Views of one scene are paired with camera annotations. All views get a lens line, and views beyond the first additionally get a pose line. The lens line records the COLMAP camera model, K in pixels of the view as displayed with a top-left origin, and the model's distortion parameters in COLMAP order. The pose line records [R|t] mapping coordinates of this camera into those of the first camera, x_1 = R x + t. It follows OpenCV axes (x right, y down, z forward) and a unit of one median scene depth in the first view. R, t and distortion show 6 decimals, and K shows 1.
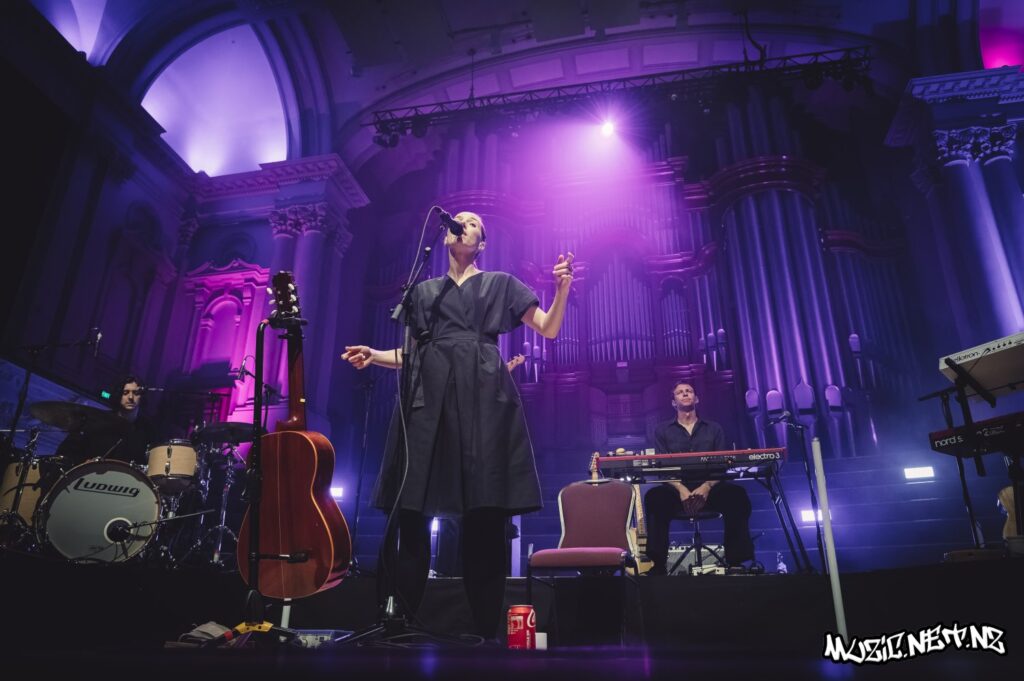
lens RADIAL K [[733.8, 0, 512.0], [0, 733.8, 340.5], [0, 0, 1]] dist [-0.021687, 0.001455]
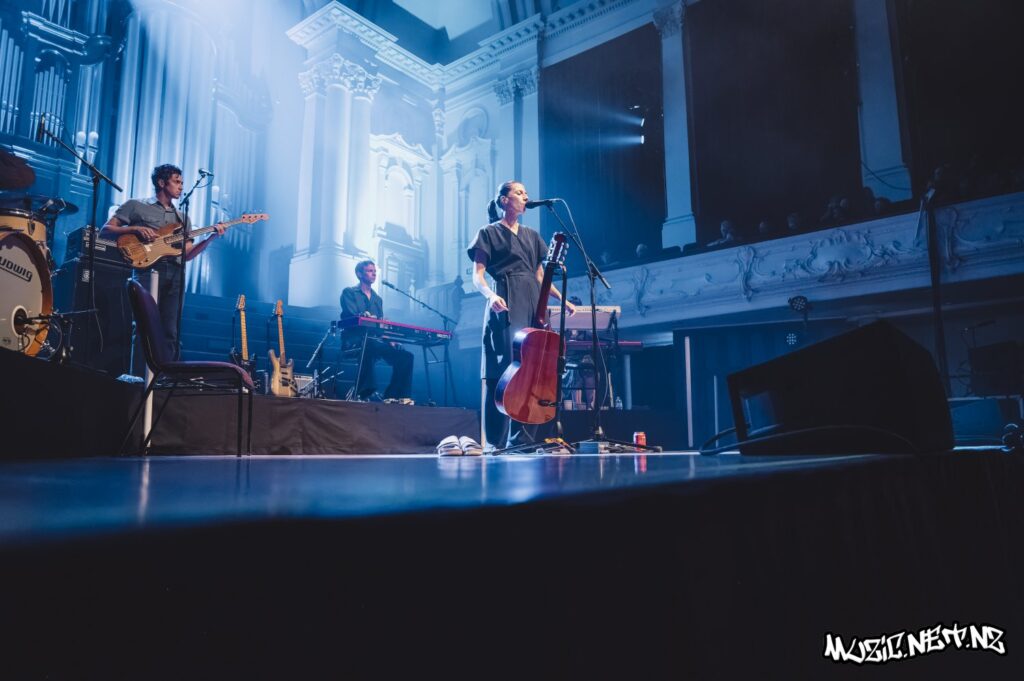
lens RADIAL K [[733.8, 0, 512.0], [0, 733.8, 340.5], [0, 0, 1]] dist [-0.021687, 0.001455]
pose [[0.424298, 0.125877, 0.896731, -0.289948], [-0.348096, 0.936871, 0.033194, 0.017322], [-0.835943, -0.326233, 0.441329, 0.047452]]
